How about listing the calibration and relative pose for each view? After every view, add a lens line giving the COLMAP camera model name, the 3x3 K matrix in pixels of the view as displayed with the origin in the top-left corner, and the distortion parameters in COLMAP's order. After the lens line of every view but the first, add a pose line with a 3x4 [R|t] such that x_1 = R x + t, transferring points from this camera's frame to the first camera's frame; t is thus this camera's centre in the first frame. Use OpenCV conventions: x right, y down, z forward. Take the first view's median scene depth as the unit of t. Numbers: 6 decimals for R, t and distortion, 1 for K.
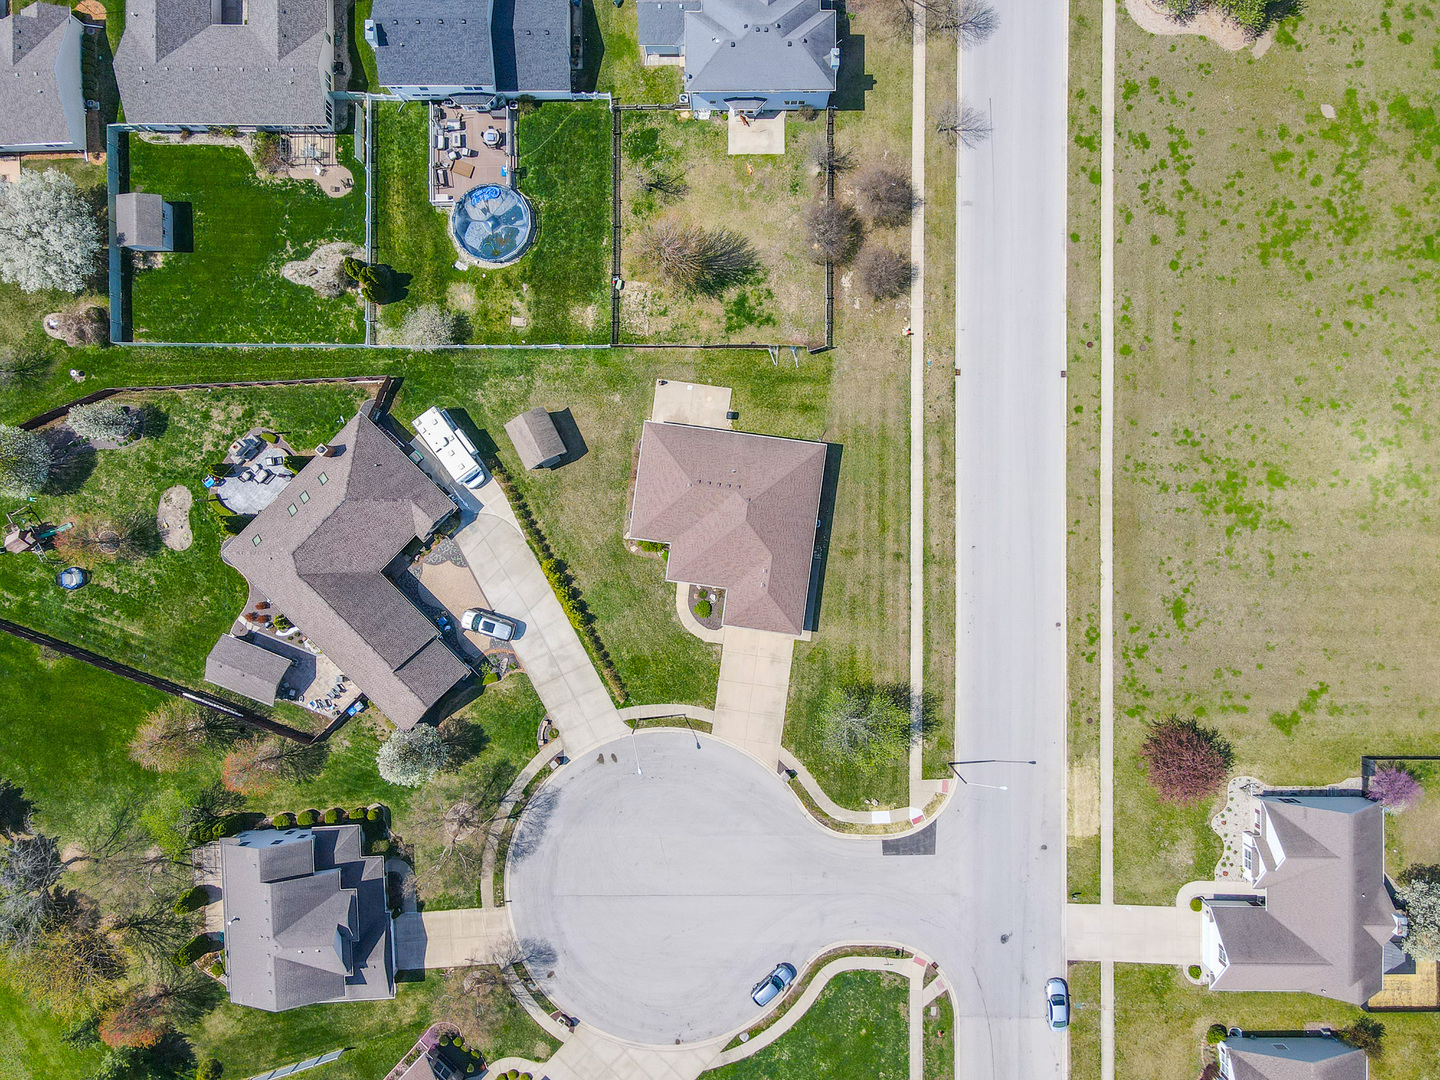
lens RADIAL K [[1051.8, 0, 714.6], [0, 1051.8, 539.0], [0, 0, 1]] dist [0.005890, 0.027790]
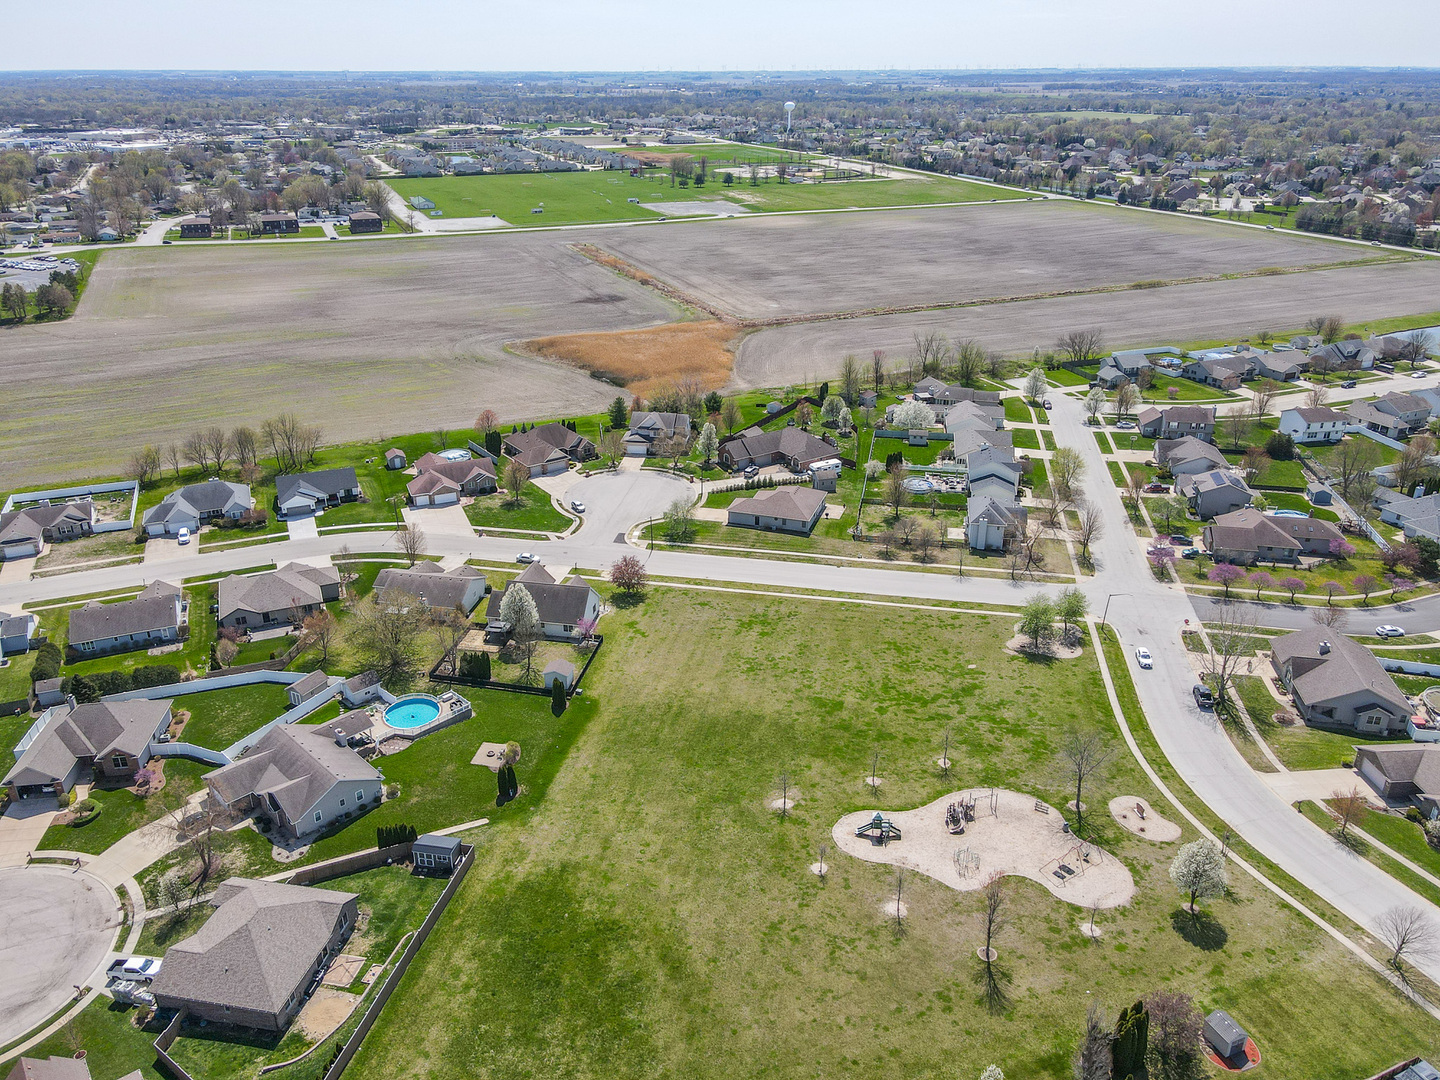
lens RADIAL K [[1051.8, 0, 715.4], [0, 1051.8, 540.2], [0, 0, 1]] dist [0.005890, 0.027790]
pose [[-0.190197, 0.416387, -0.889071, 2.060483], [-0.981721, -0.074262, 0.175238, -0.277347], [0.006942, 0.906150, 0.422900, 0.094927]]
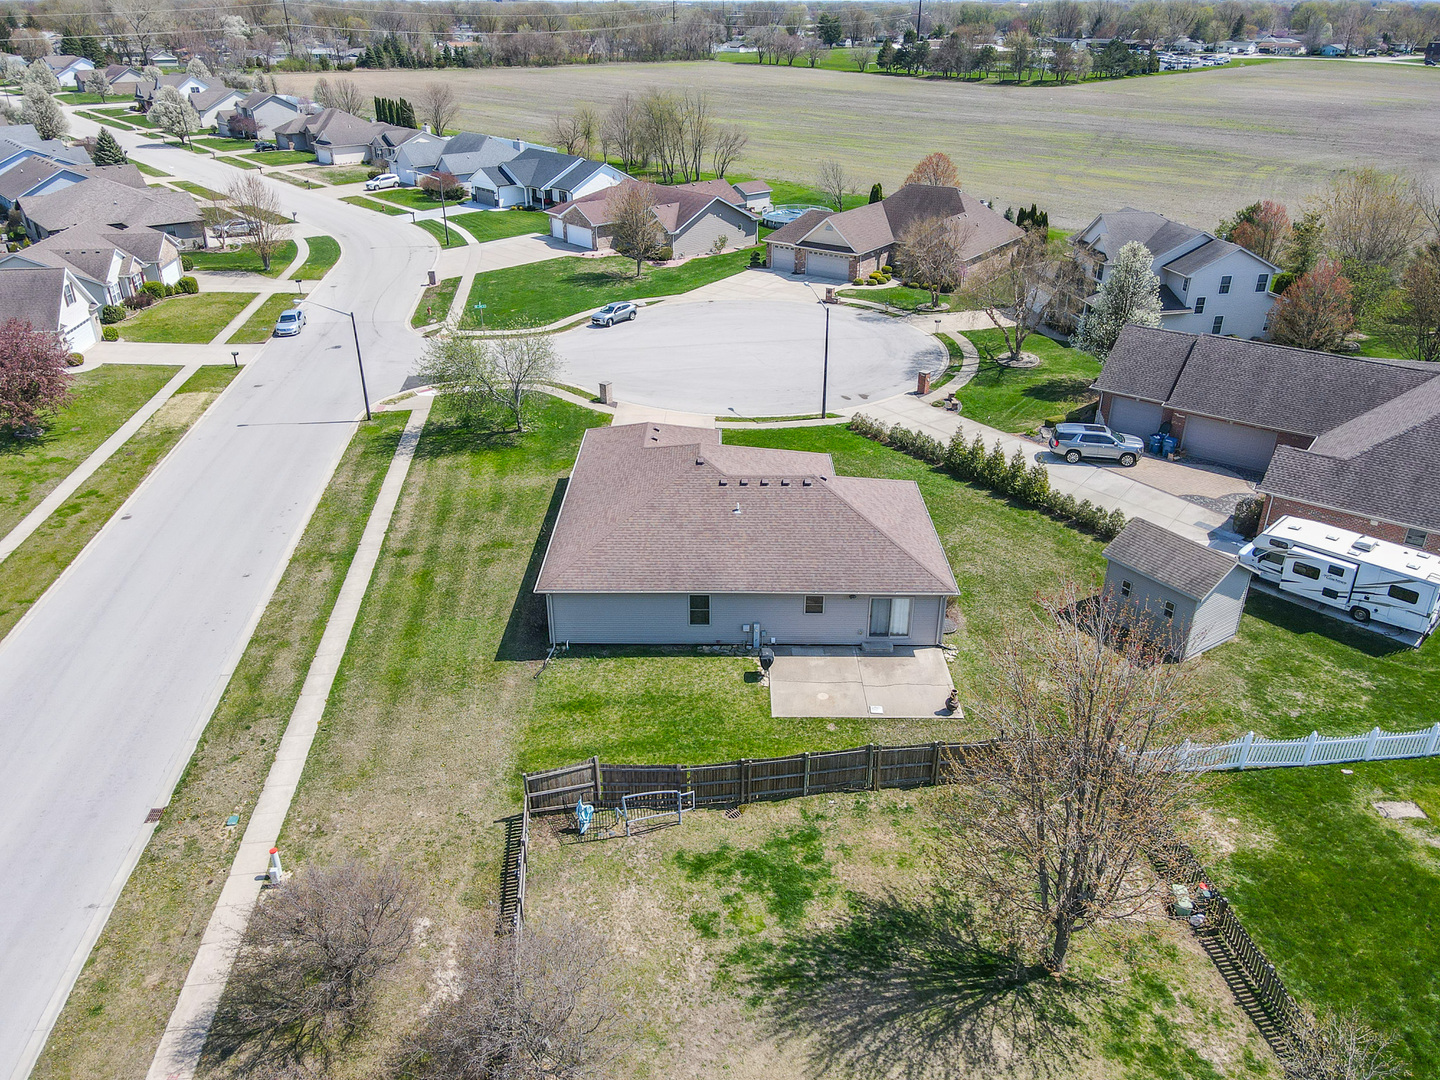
lens RADIAL K [[1051.8, 0, 712.1], [0, 1051.8, 533.1], [0, 0, 1]] dist [0.005890, 0.027790]
pose [[-0.992682, 0.070229, -0.098232, 0.072440], [-0.119356, -0.447188, 0.886441, -0.458074], [0.018326, 0.891679, 0.452298, 0.757418]]
